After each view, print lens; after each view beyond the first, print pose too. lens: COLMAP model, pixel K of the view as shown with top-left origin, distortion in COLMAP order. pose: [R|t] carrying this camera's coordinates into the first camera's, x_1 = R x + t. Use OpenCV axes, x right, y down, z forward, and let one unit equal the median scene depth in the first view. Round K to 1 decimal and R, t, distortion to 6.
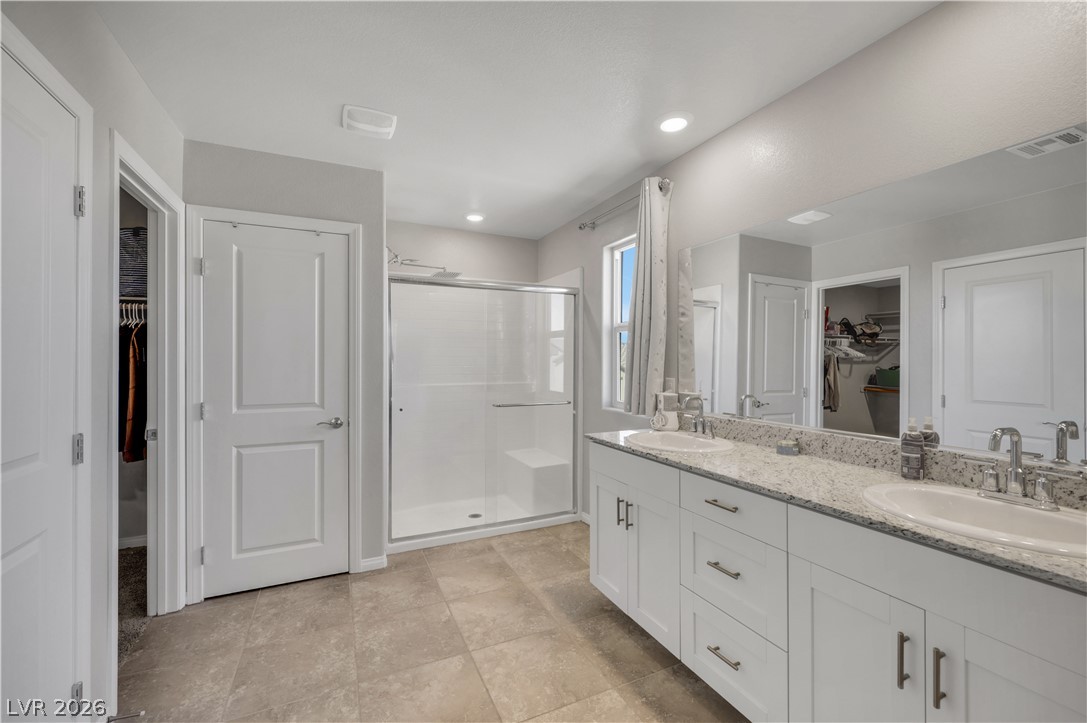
lens RADIAL K [[451.3, 0, 543.5], [0, 451.3, 361.5], [0, 0, 1]] dist [-0.000319, -0.000046]
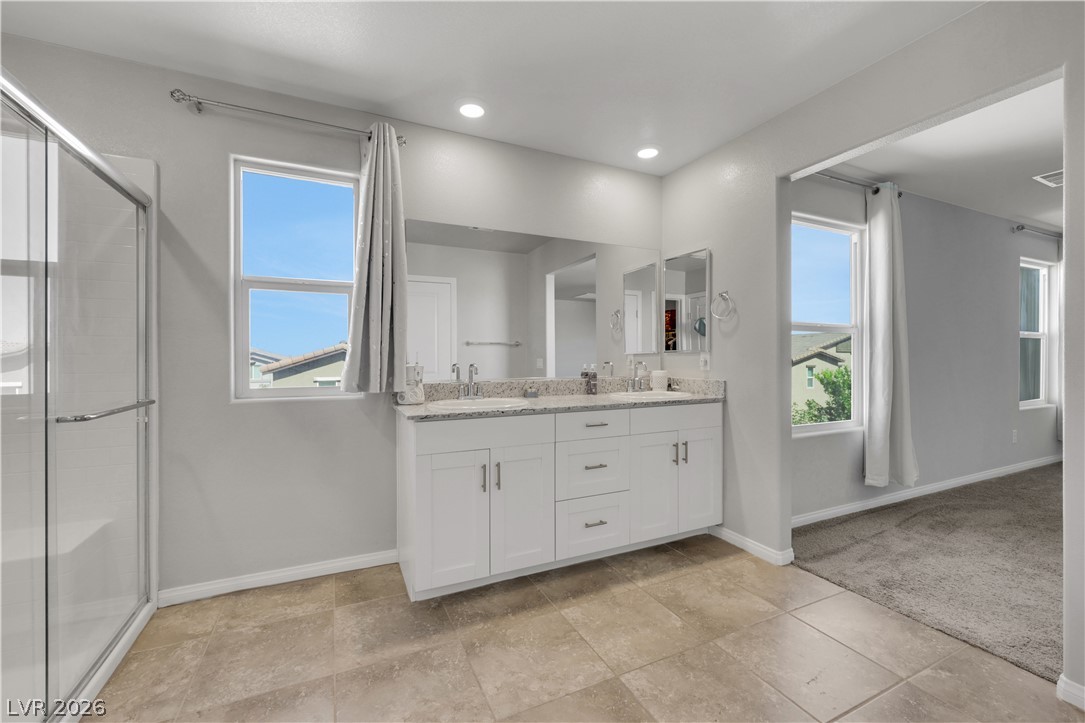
lens RADIAL K [[450.5, 0, 542.5], [0, 450.5, 361.5], [0, 0, 1]] dist [-0.000319, -0.000046]
pose [[-0.018899, -0.008344, 0.999787, -0.792131], [0.003729, 0.999958, 0.008416, 0.064662], [-0.999814, 0.003888, -0.018867, 0.854304]]
